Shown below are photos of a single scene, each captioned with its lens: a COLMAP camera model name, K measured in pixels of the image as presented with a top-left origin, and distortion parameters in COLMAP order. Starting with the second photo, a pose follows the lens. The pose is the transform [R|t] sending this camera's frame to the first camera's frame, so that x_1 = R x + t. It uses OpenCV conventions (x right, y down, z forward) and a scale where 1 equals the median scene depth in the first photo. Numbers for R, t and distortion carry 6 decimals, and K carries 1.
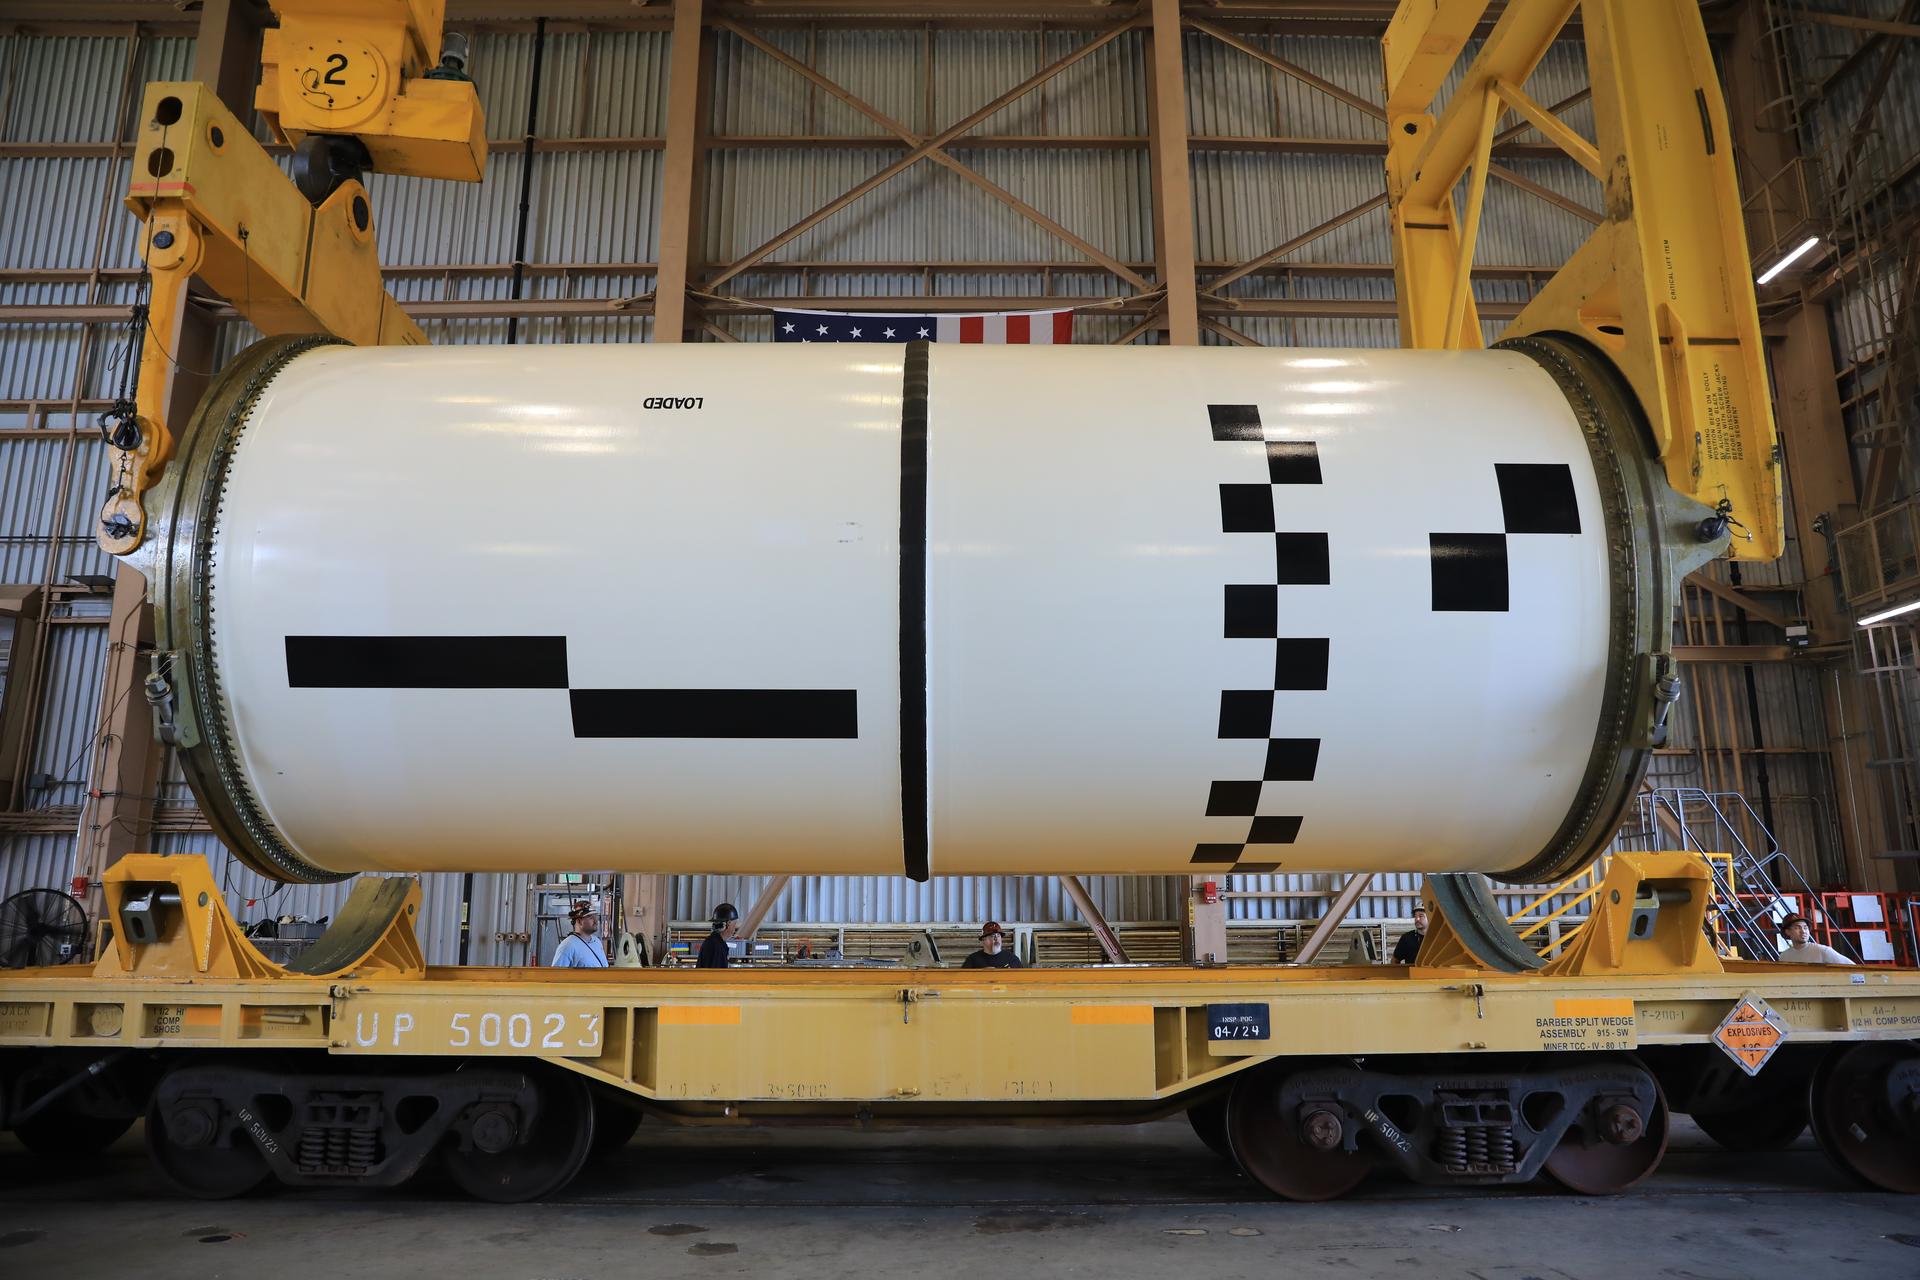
lens RADIAL K [[1300.2, 0, 960.0], [0, 1300.2, 640.0], [0, 0, 1]] dist [-0.108070, 0.081290]
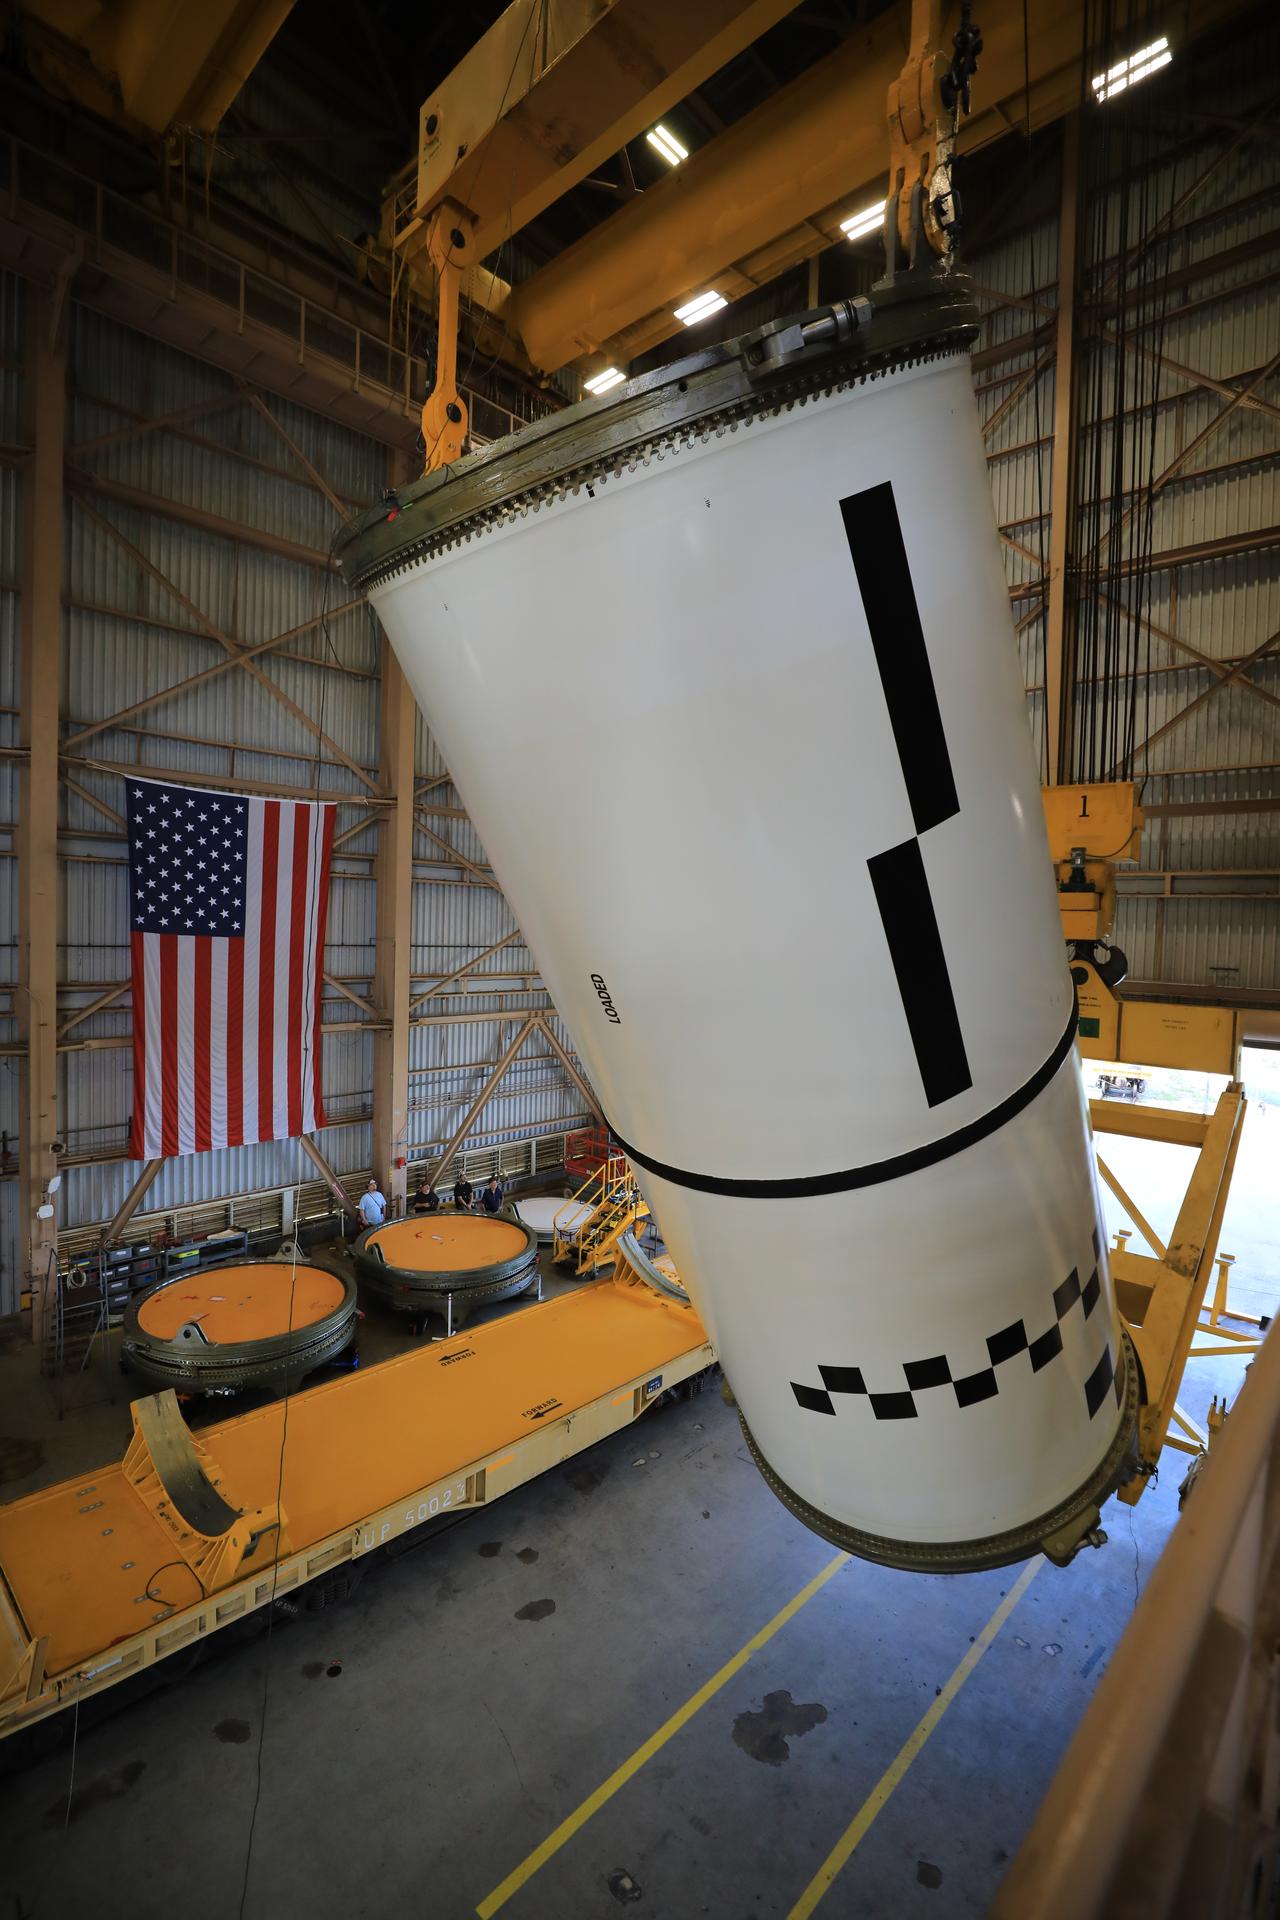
lens RADIAL K [[860.6, 0, 627.7], [0, 860.6, 963.6], [0, 0, 1]] dist [-0.046374, 0.013882]
pose [[0.689747, -0.009742, 0.723985, -0.424138], [-0.188943, 0.962842, 0.192964, -0.341551], [-0.698963, -0.269888, 0.662277, 0.021778]]
